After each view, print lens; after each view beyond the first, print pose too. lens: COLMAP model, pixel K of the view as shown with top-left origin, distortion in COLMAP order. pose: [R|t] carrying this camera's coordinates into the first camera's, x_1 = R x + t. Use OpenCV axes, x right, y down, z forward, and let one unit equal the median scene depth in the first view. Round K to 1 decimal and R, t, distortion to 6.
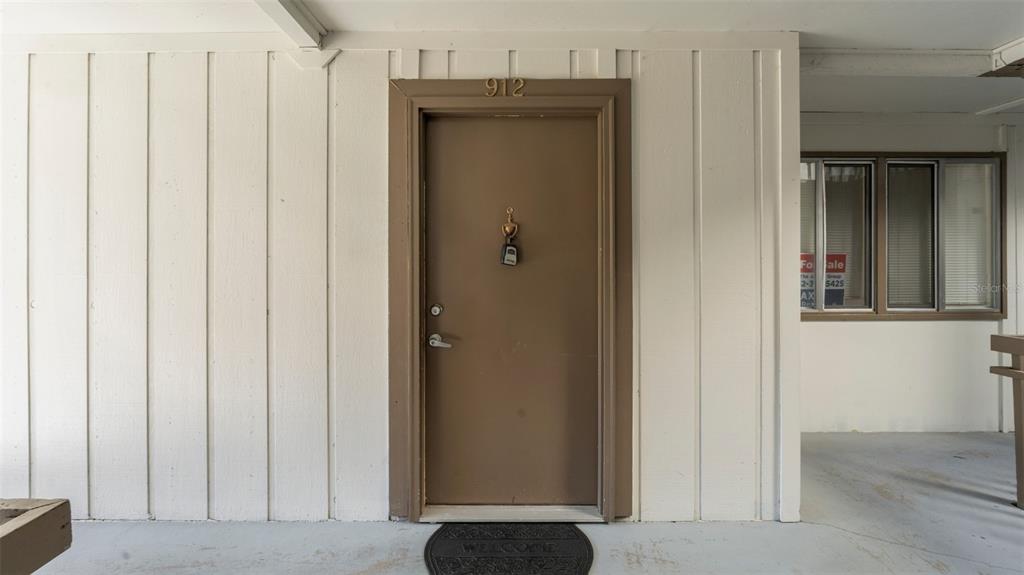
lens RADIAL K [[460.3, 0, 510.4], [0, 460.3, 269.5], [0, 0, 1]] dist [-0.004079, -0.000254]
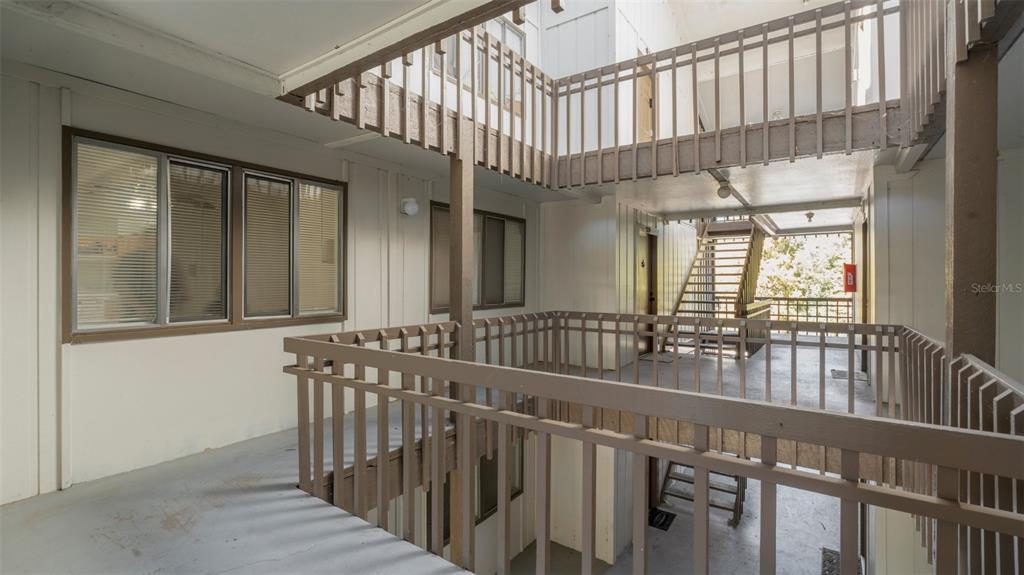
lens RADIAL K [[462.5, 0, 512.0], [0, 462.5, 287.5], [0, 0, 1]] dist [-0.002196, 0.000805]
pose [[0.571336, -0.010283, 0.820652, 0.333797], [0.000436, 0.999925, 0.012226, 0.006553], [-0.820716, -0.006628, 0.571298, -0.059997]]
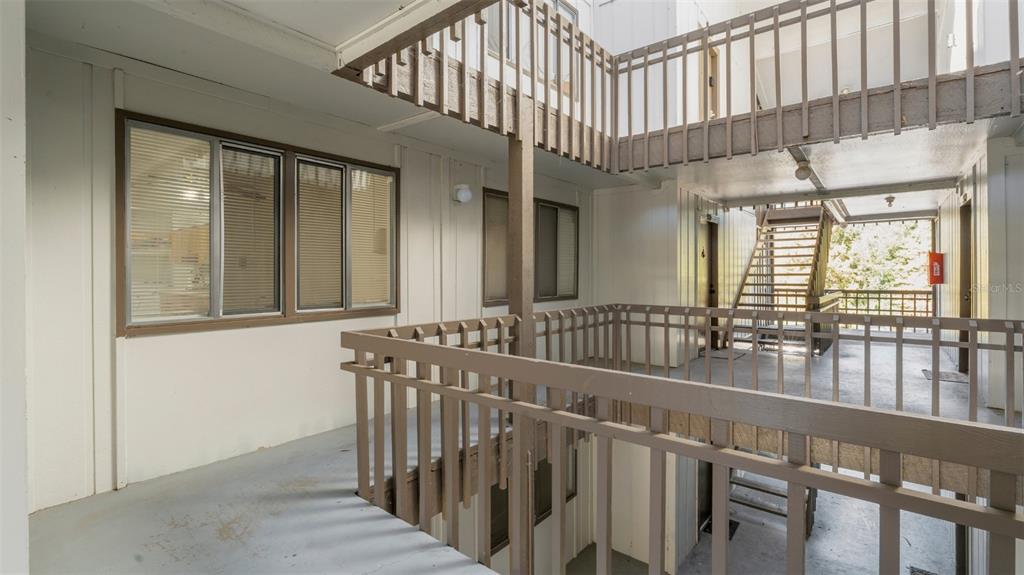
lens RADIAL K [[463.8, 0, 514.4], [0, 463.8, 282.9], [0, 0, 1]] dist [-0.000730, -0.000222]
pose [[0.629464, -0.015633, 0.776873, 0.363434], [0.003289, 0.999842, 0.017454, 0.012338], [-0.777023, -0.008431, 0.629416, 0.040218]]
